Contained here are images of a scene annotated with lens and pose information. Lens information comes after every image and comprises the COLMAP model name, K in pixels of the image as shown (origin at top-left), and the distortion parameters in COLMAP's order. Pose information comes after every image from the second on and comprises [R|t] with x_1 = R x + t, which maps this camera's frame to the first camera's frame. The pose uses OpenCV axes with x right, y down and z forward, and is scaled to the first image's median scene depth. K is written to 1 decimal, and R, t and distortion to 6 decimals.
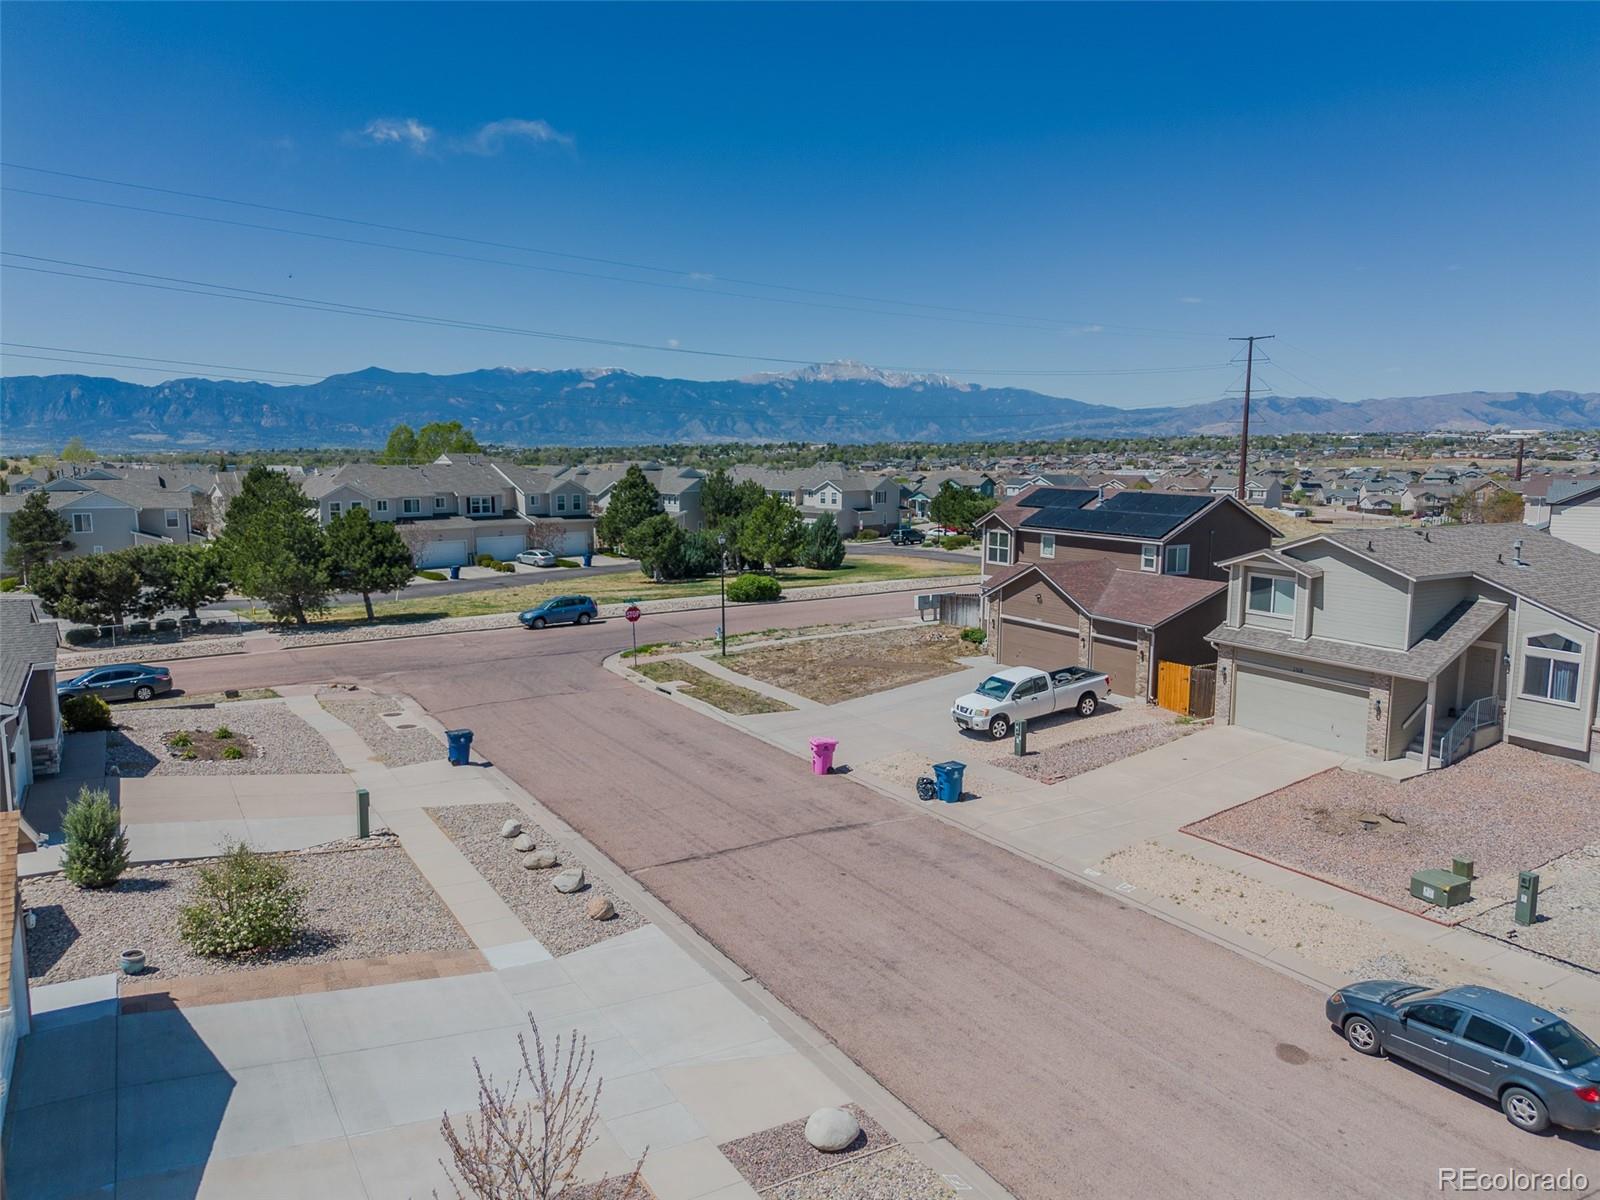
lens RADIAL K [[1141.3, 0, 799.3], [0, 1141.3, 598.0], [0, 0, 1]] dist [0.041904, -0.011873]
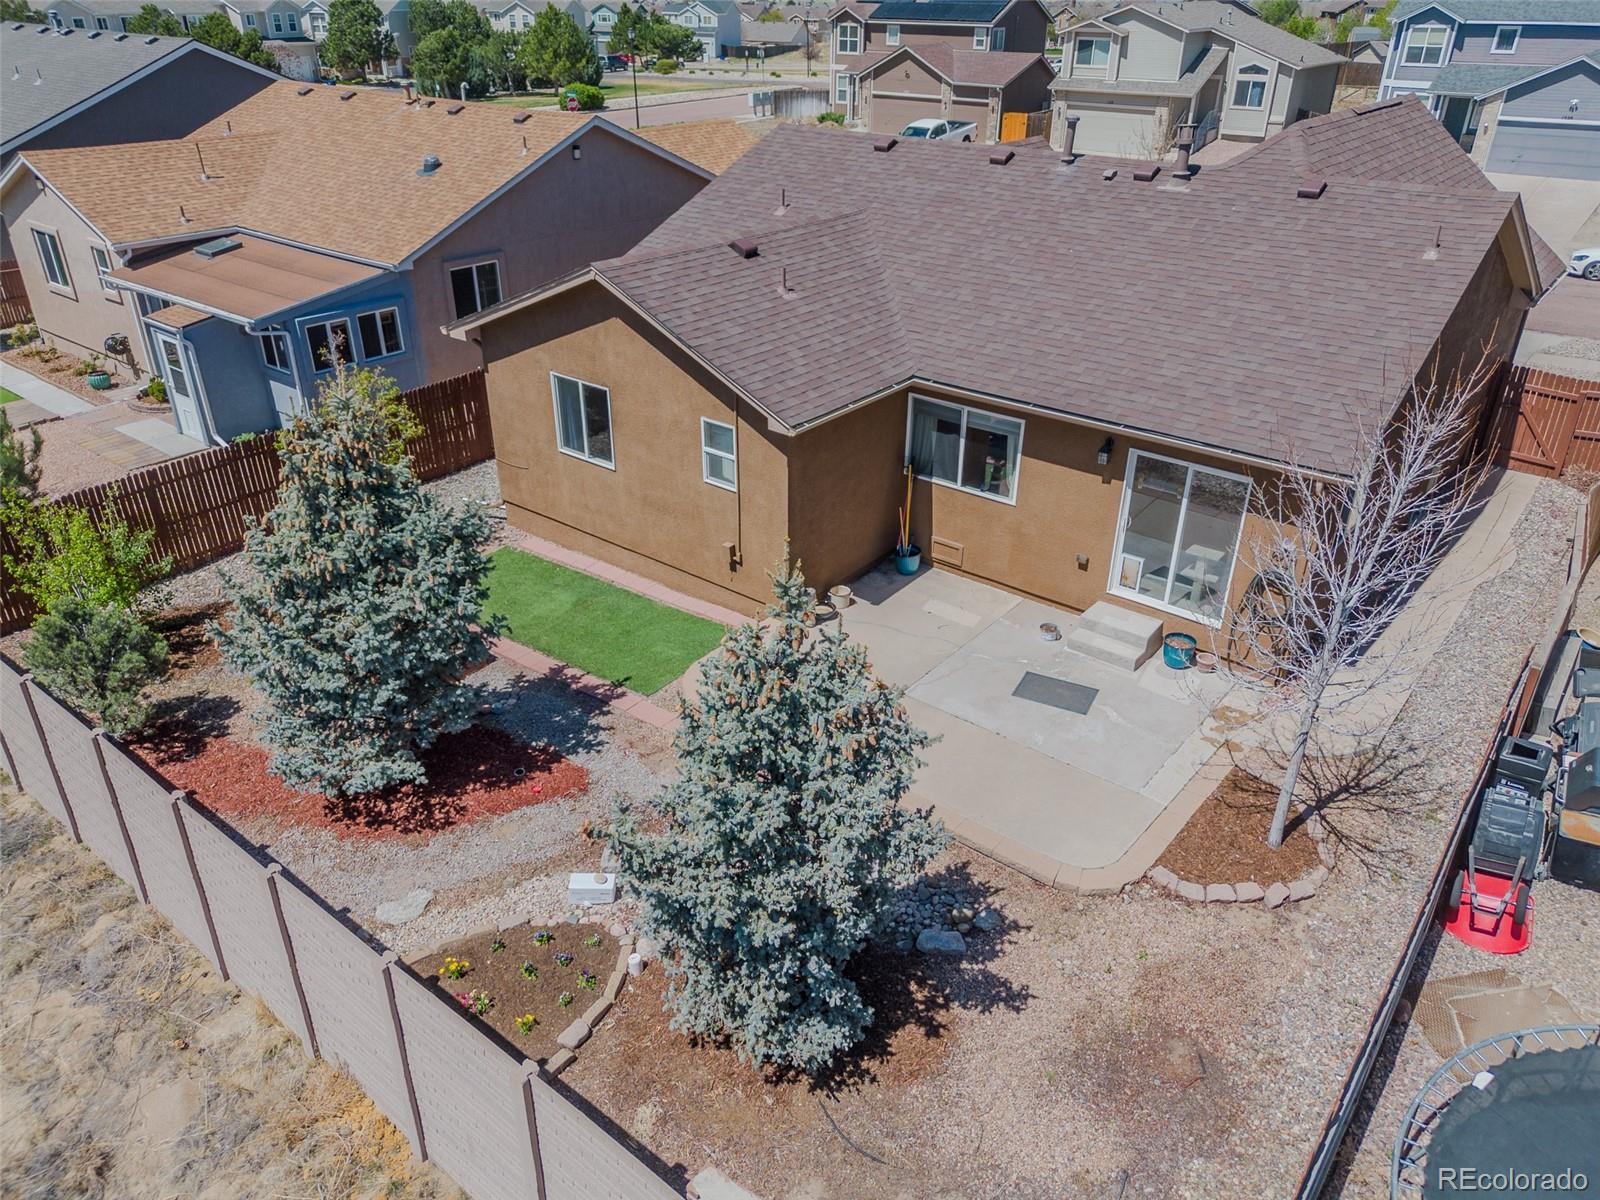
lens RADIAL K [[1141.3, 0, 801.2], [0, 1141.3, 597.9], [0, 0, 1]] dist [0.041904, -0.011873]
pose [[0.937625, -0.166395, 0.305241, -0.477916], [0.046823, 0.930460, 0.363390, 0.085460], [-0.344480, -0.326431, 0.880214, -0.402559]]
